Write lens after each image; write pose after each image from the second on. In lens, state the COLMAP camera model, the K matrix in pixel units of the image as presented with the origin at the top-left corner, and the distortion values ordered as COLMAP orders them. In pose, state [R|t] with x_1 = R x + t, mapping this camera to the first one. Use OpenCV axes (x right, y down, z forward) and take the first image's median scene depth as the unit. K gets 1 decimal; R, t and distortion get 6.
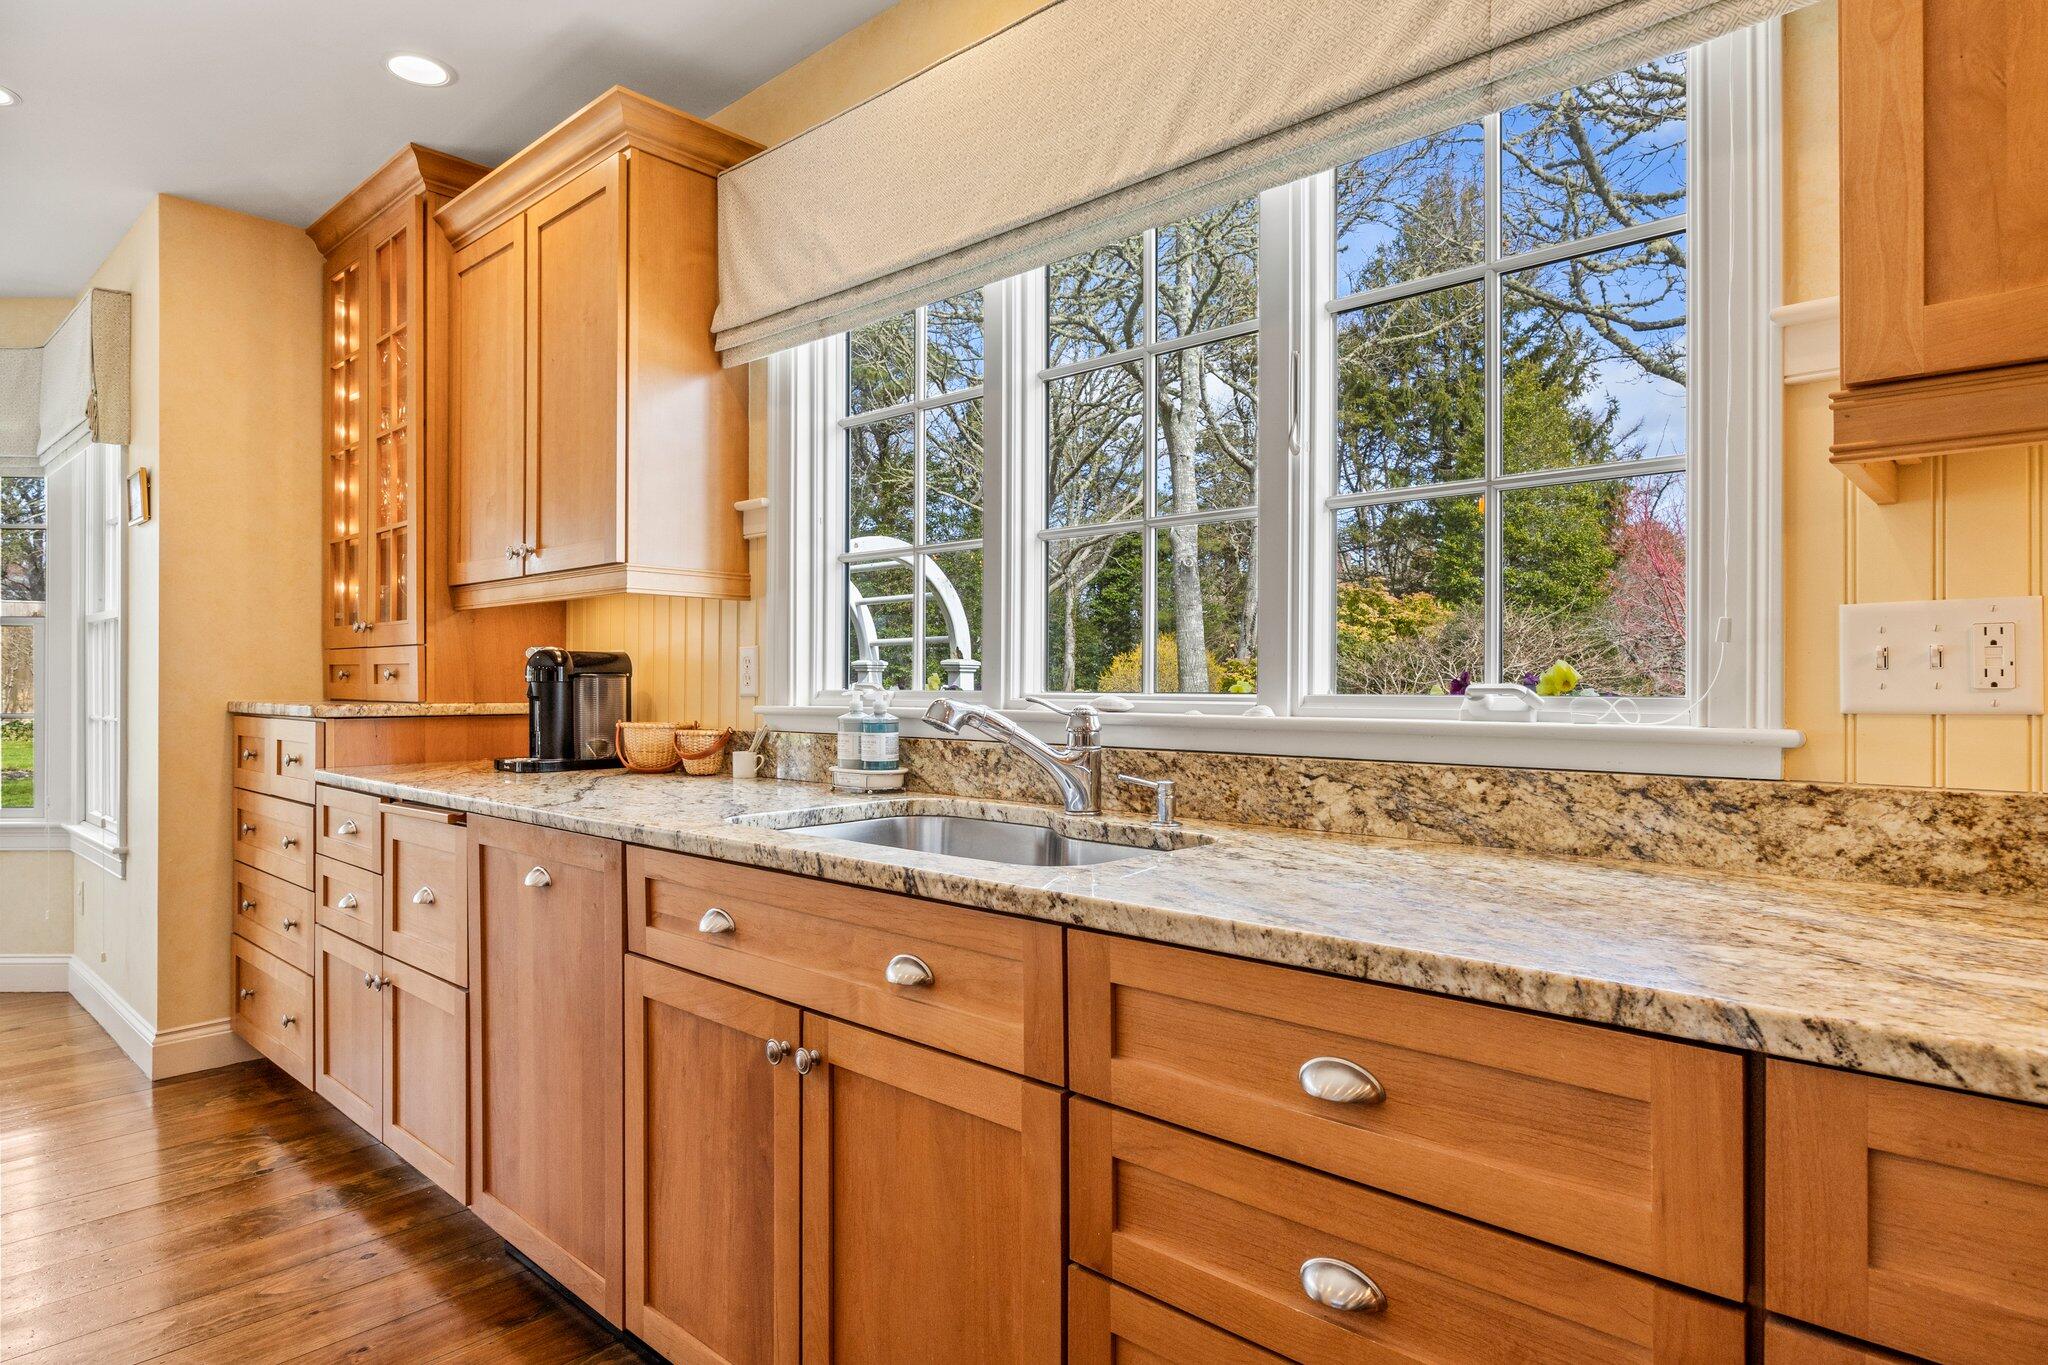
lens RADIAL K [[1160.3, 0, 1015.8], [0, 1160.3, 686.0], [0, 0, 1]] dist [-0.001636, -0.000541]
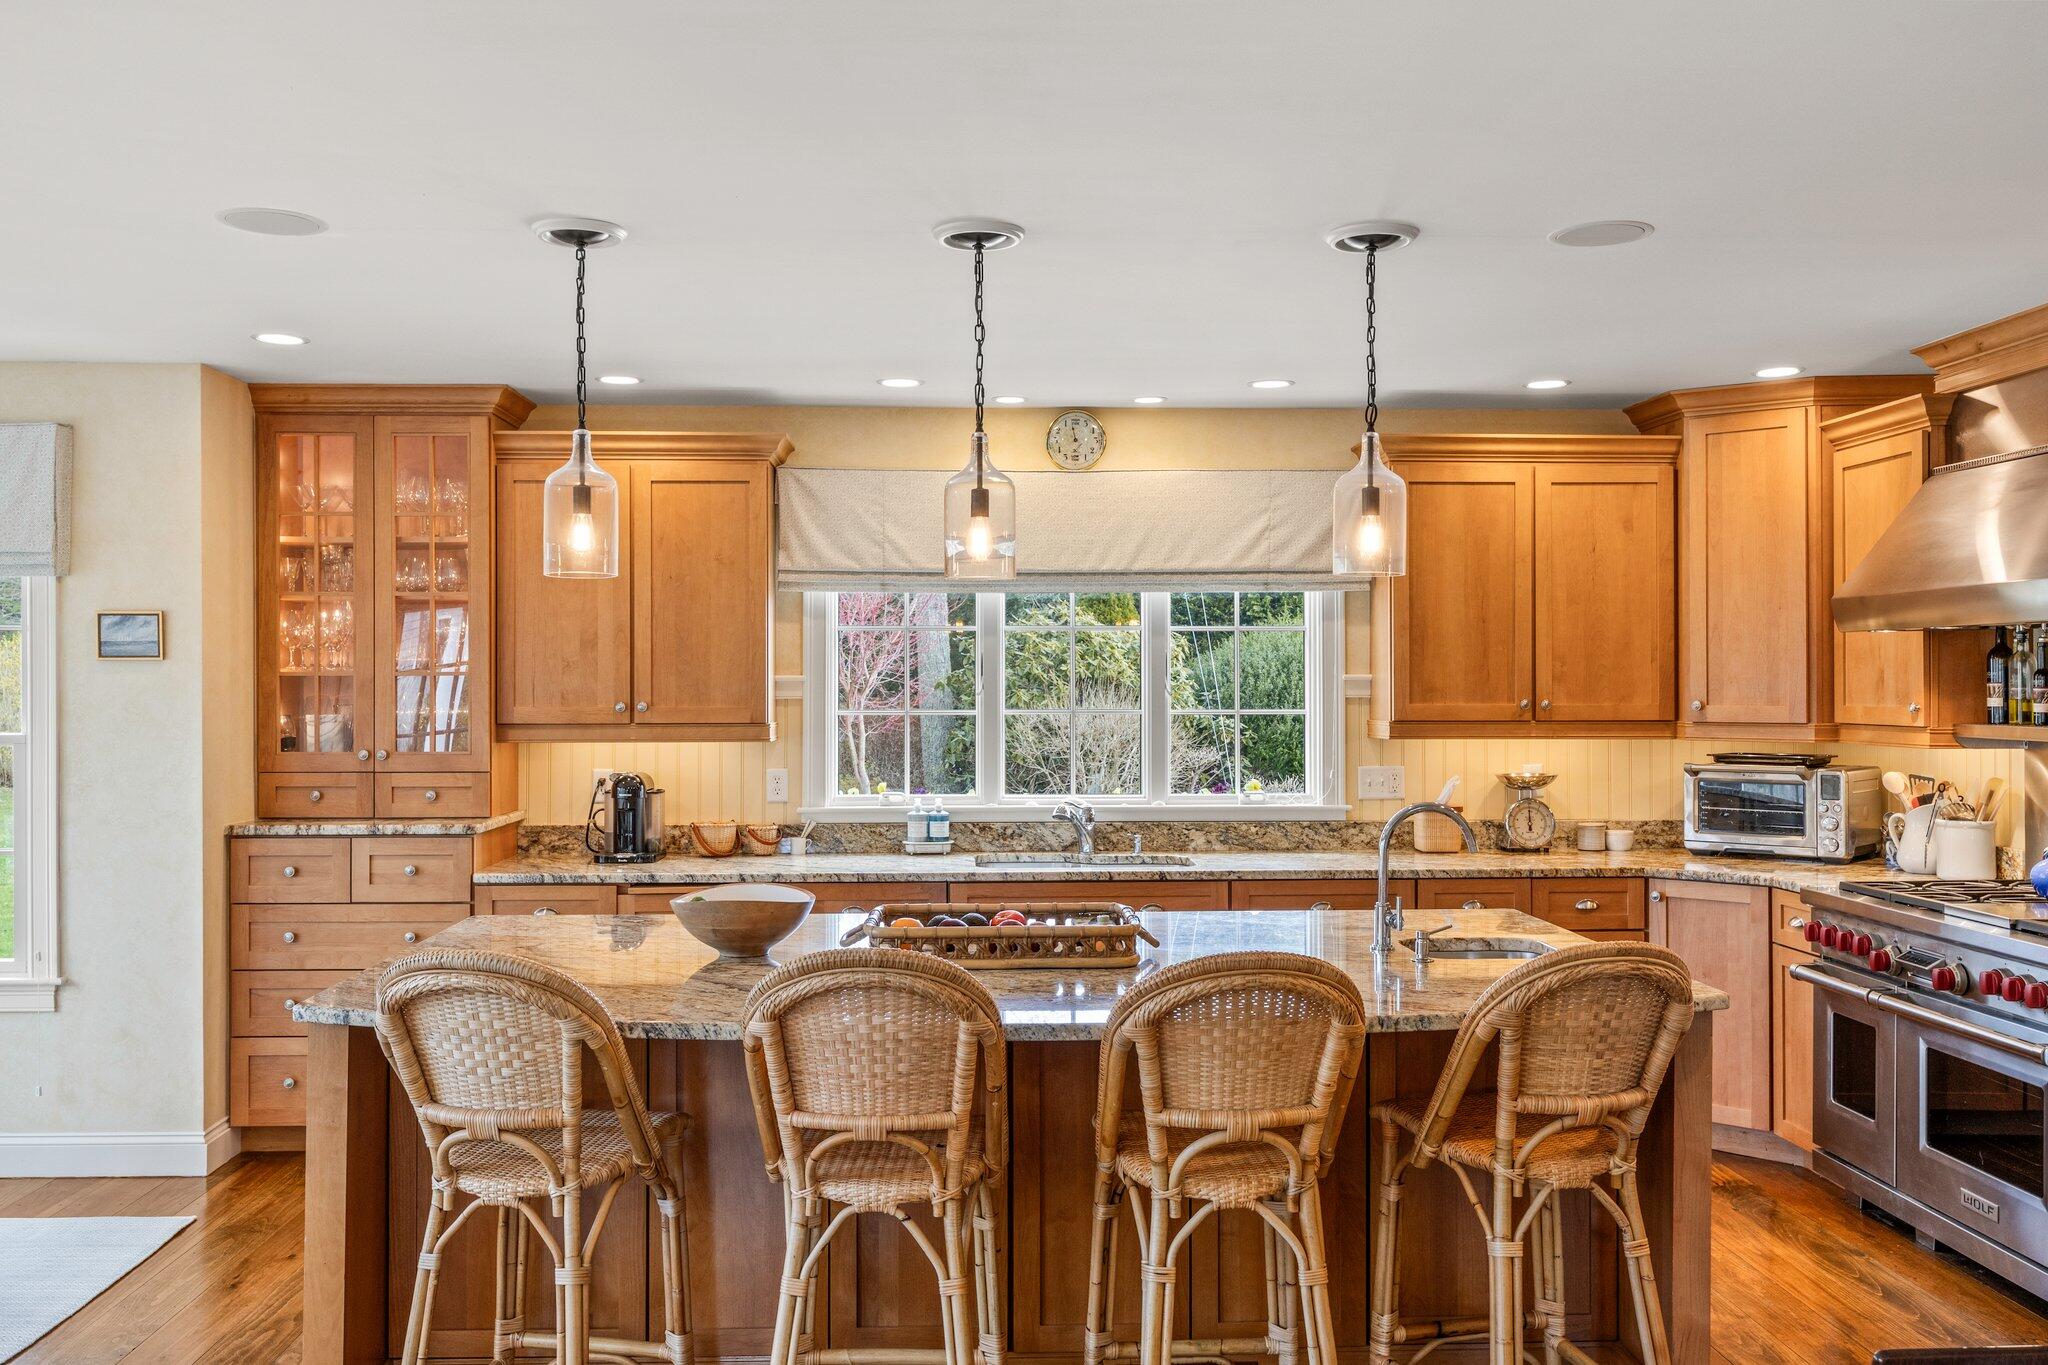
lens RADIAL K [[1791.3, 0, 1024.9], [0, 1791.3, 682.2], [0, 0, 1]] dist [-0.006952, 0.003039]
pose [[0.692844, -0.004931, 0.721071, -2.603464], [0.003028, 0.999988, 0.003929, -0.239470], [-0.721082, -0.000538, 0.692850, -1.327834]]
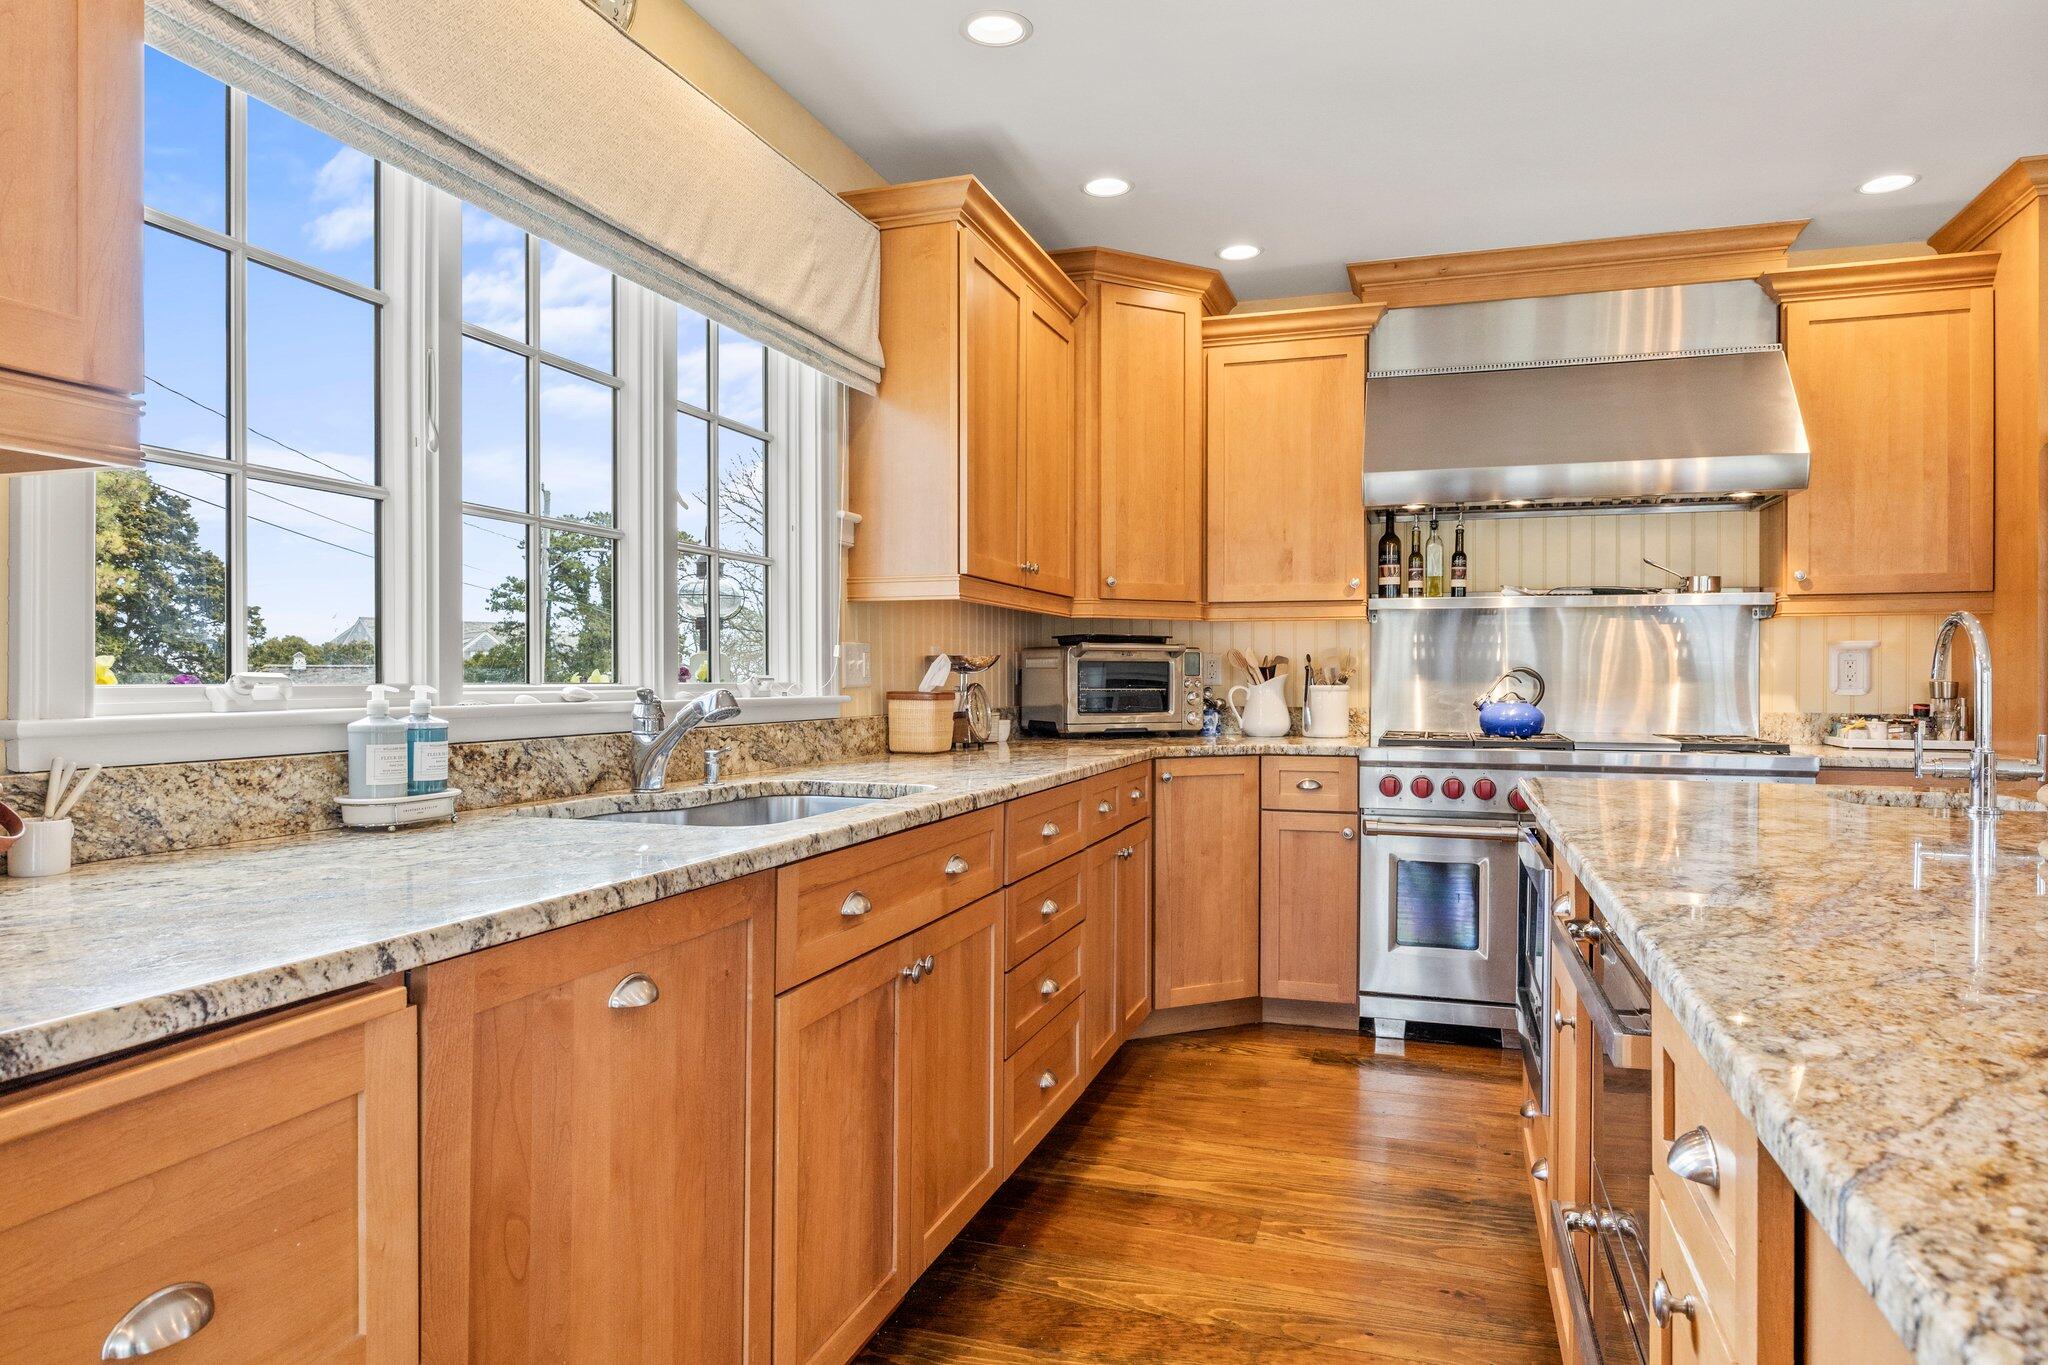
lens RADIAL K [[1248.8, 0, 1020.7], [0, 1248.8, 680.0], [0, 0, 1]] dist [-0.010853, -0.002896]
pose [[-0.419551, -0.005934, 0.907713, -1.257171], [-0.002672, 0.999982, 0.005302, -0.005075], [-0.907728, -0.000201, -0.419559, 1.251227]]
